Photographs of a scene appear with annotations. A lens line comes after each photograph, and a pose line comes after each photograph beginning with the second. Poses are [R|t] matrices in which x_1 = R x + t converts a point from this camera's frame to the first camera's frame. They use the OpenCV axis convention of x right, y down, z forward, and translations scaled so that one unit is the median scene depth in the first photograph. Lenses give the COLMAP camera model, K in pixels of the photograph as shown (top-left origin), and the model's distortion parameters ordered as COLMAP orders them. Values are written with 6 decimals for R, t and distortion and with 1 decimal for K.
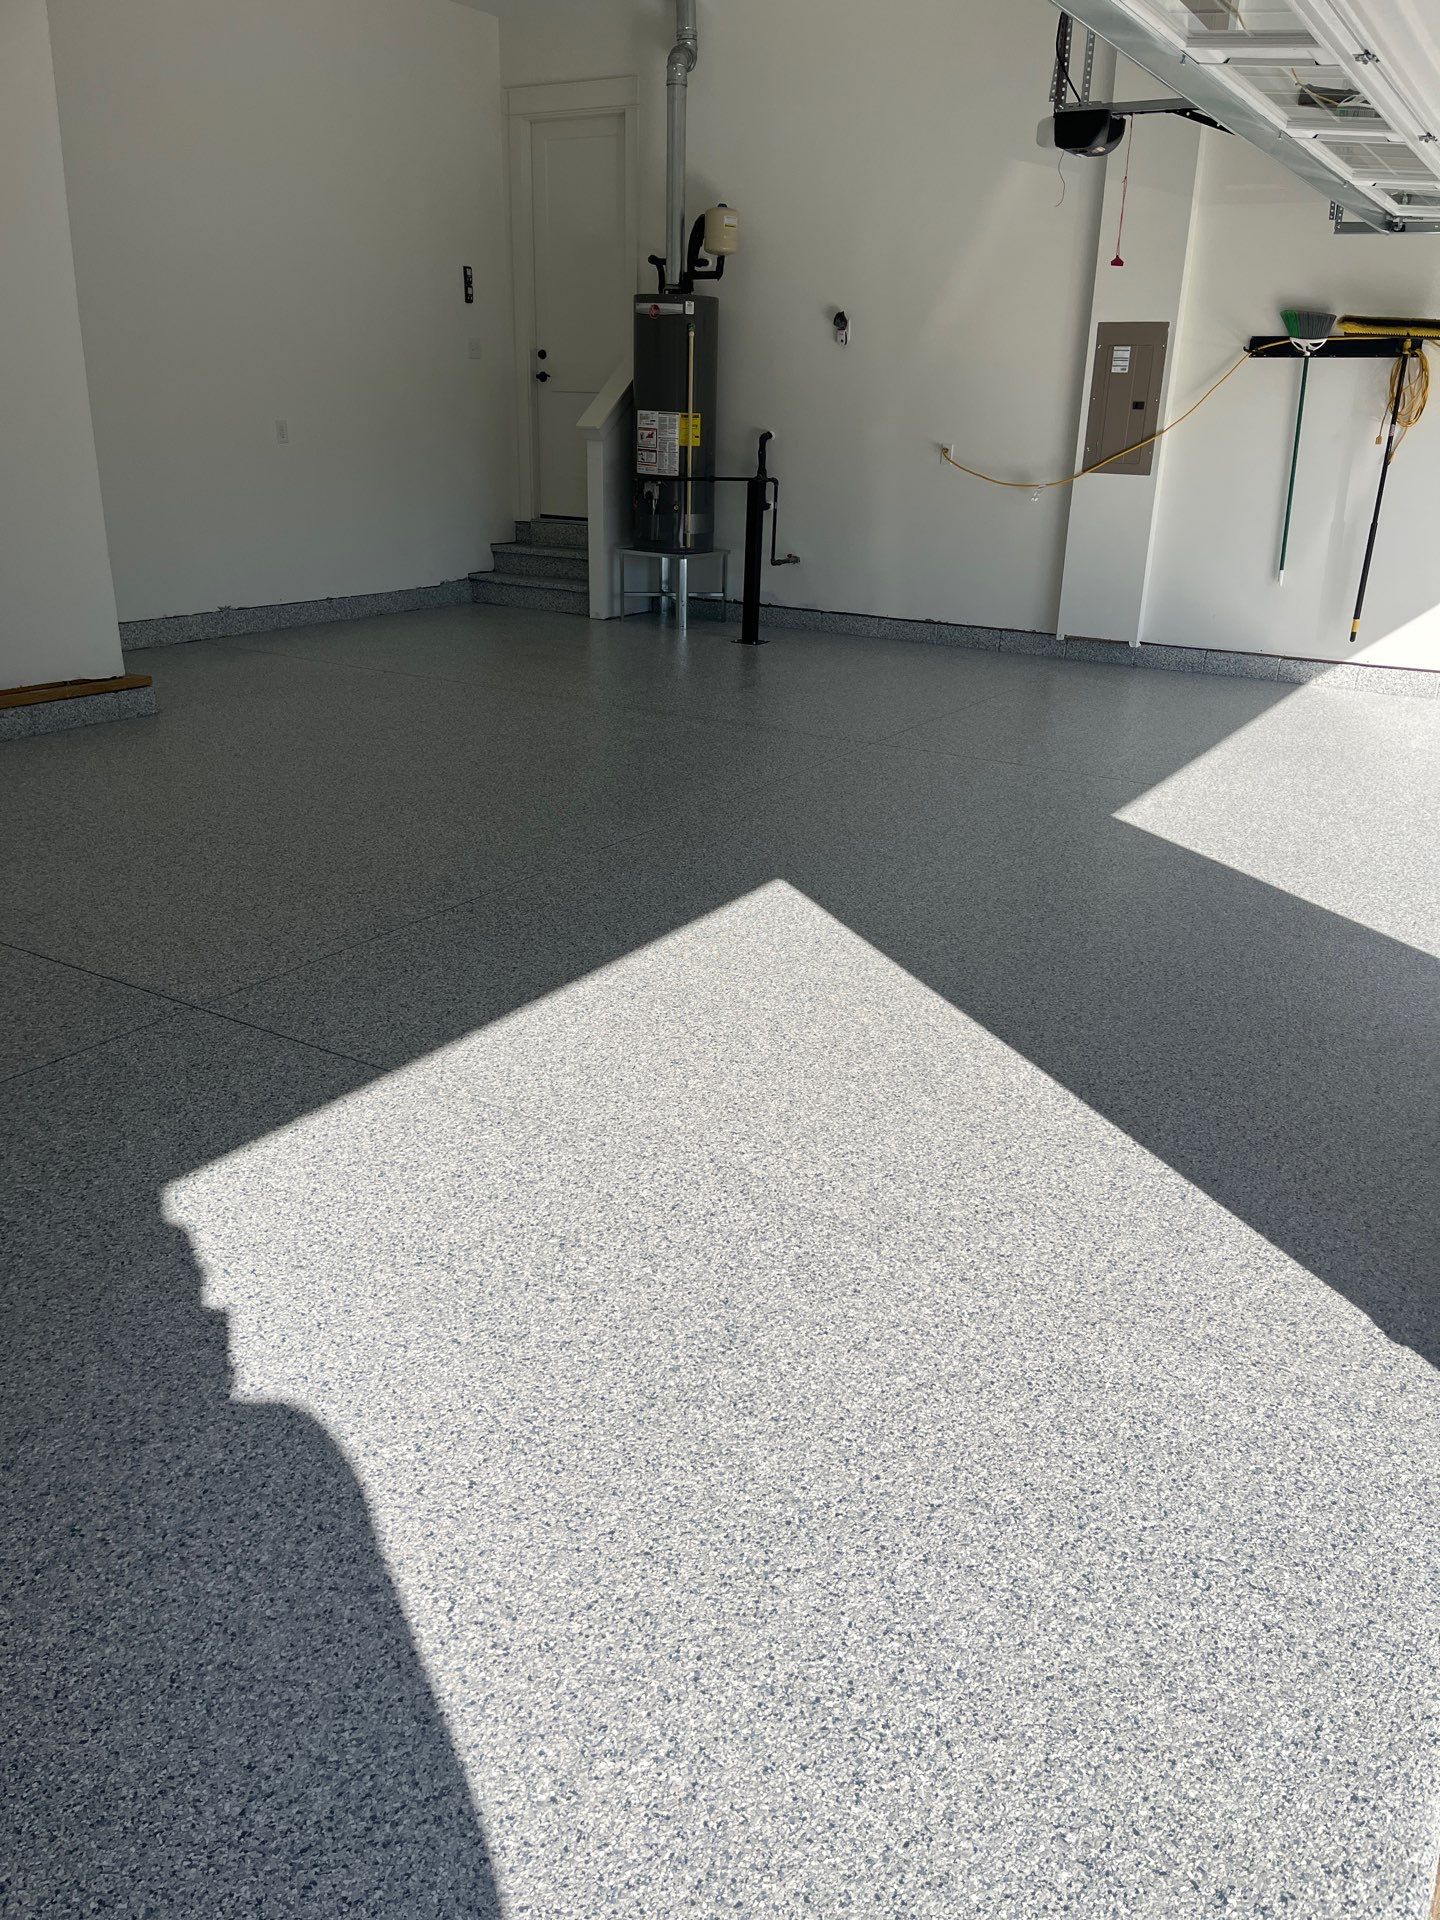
lens RADIAL K [[1459.5, 0, 723.7], [0, 1459.5, 966.4], [0, 0, 1]] dist [0.056737, -0.086104]
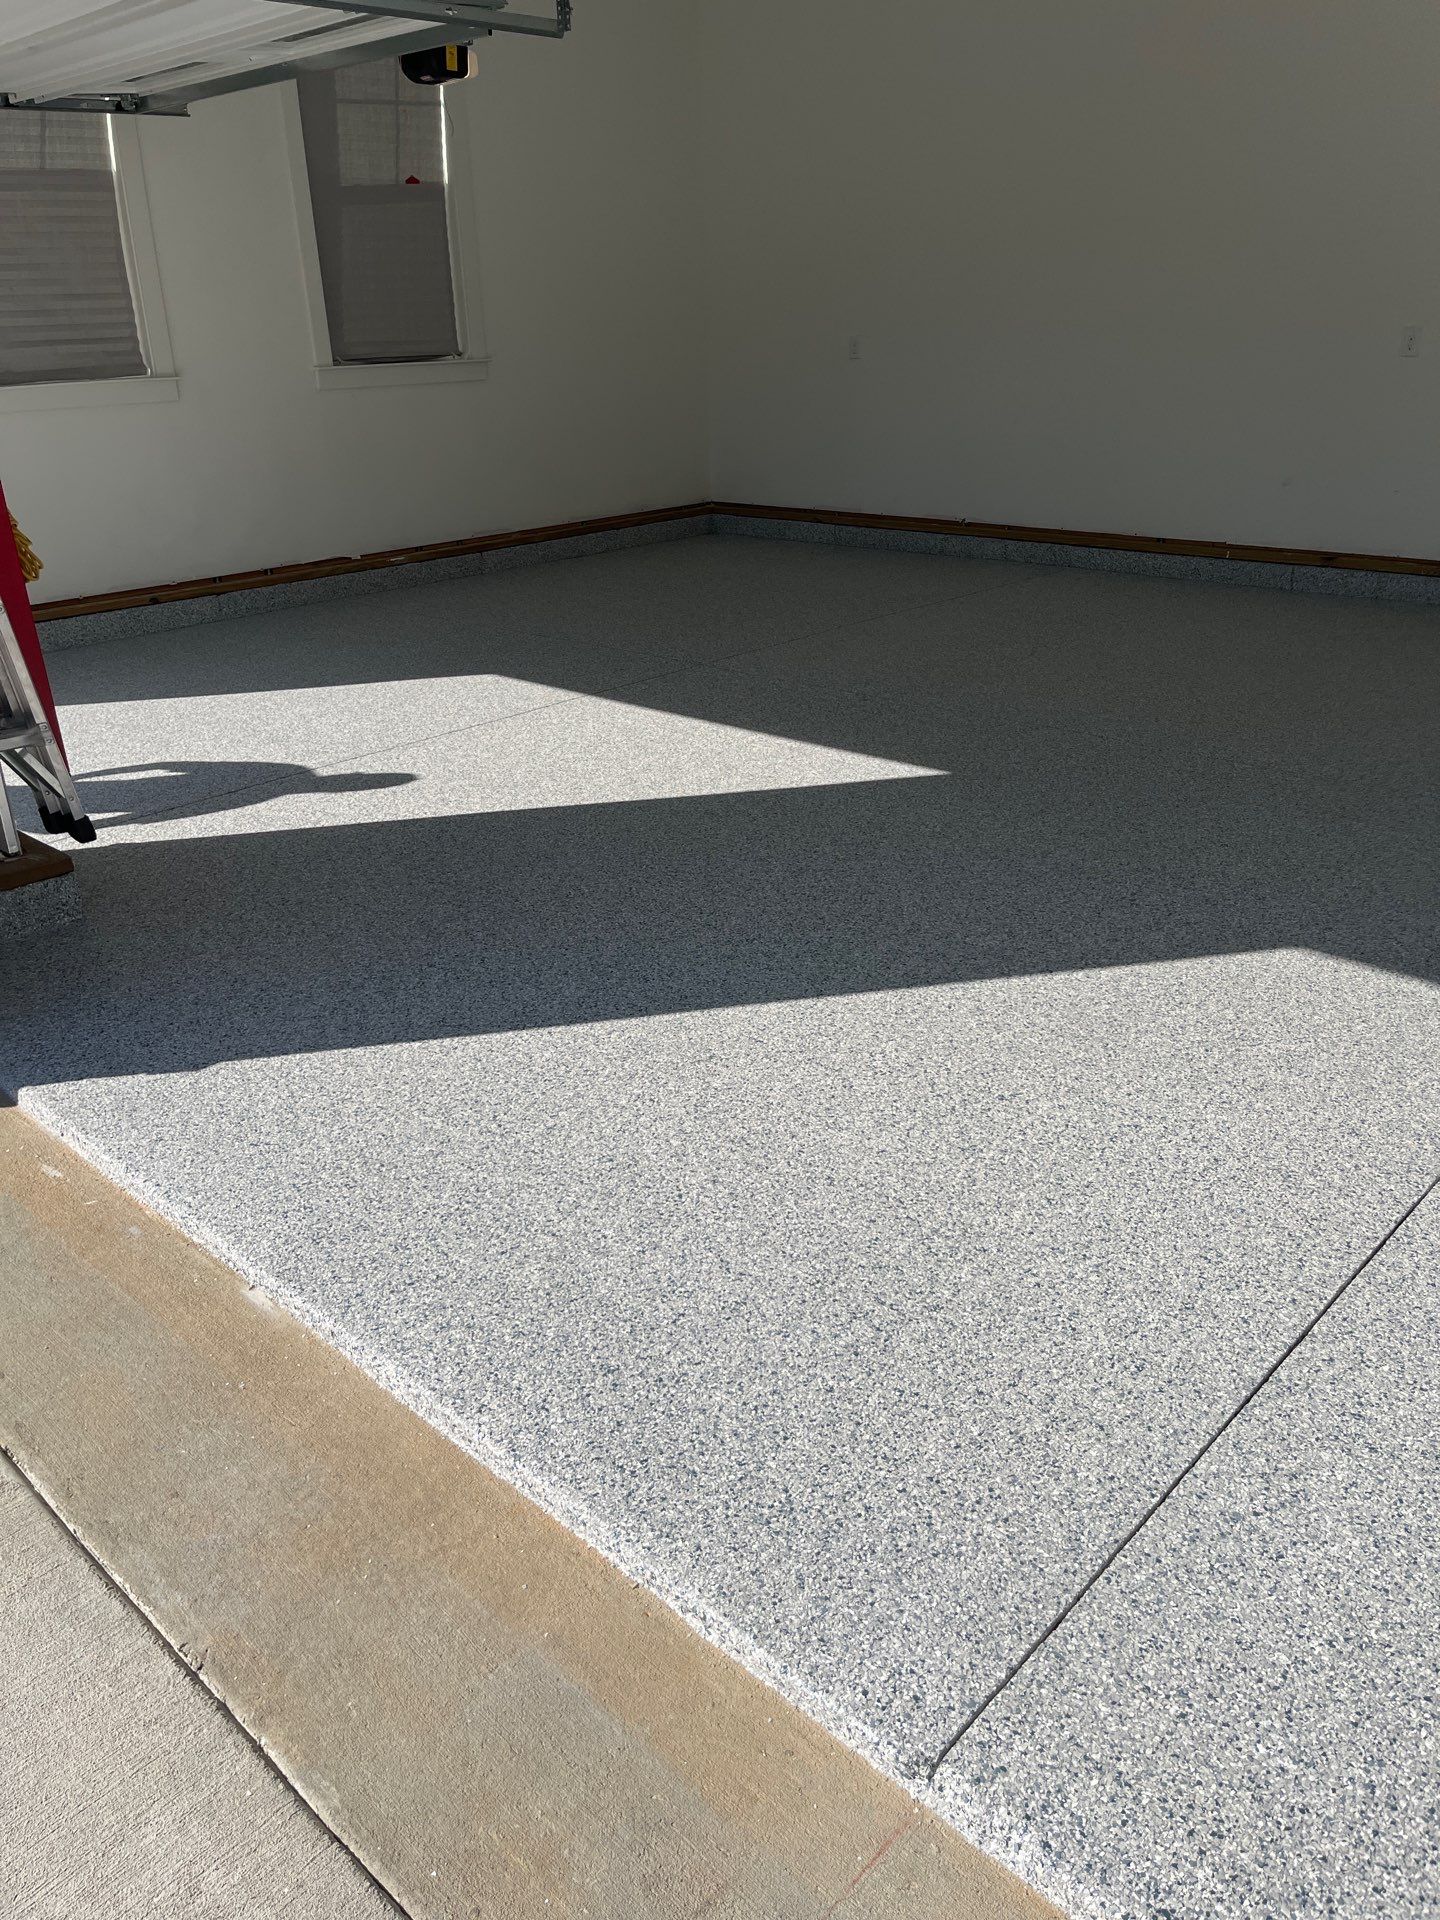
lens RADIAL K [[1459.5, 0, 714.6], [0, 1459.5, 956.3], [0, 0, 1]] dist [0.056737, -0.086104]
pose [[-0.210368, 0.379627, -0.900904, 0.545204], [-0.327254, 0.841017, 0.430808, -0.177940], [0.921222, 0.385452, -0.052688, 0.503983]]
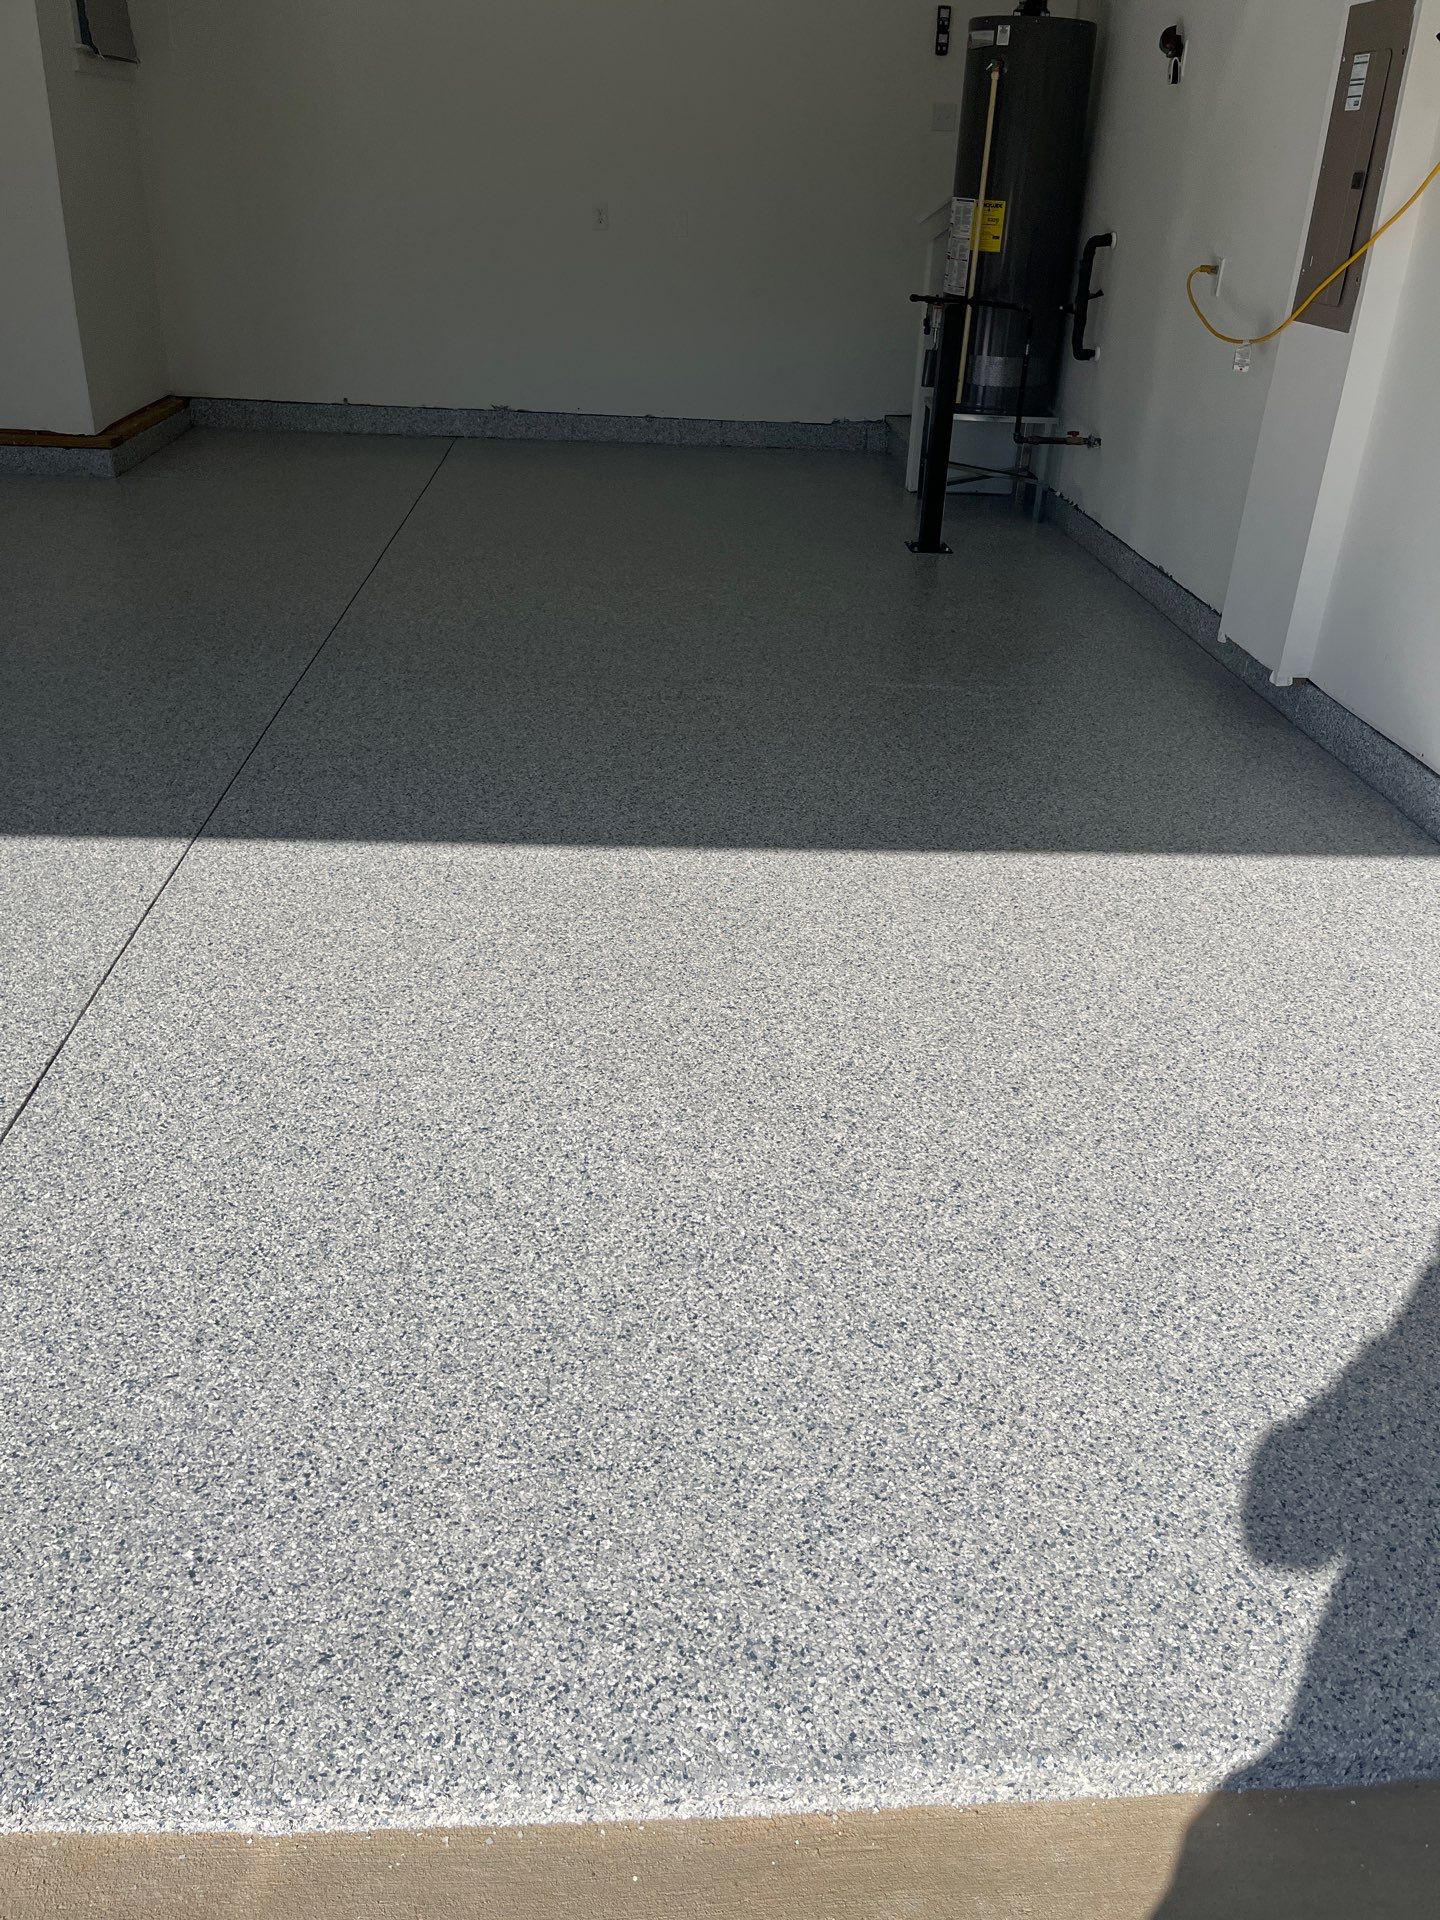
lens RADIAL K [[1459.5, 0, 754.3], [0, 1459.5, 953.7], [0, 0, 1]] dist [0.056737, -0.086104]
pose [[0.583221, 0.378671, -0.718652, 0.568209], [-0.317610, 0.920573, 0.227310, -0.188189], [0.747647, 0.095679, 0.657167, 0.538137]]
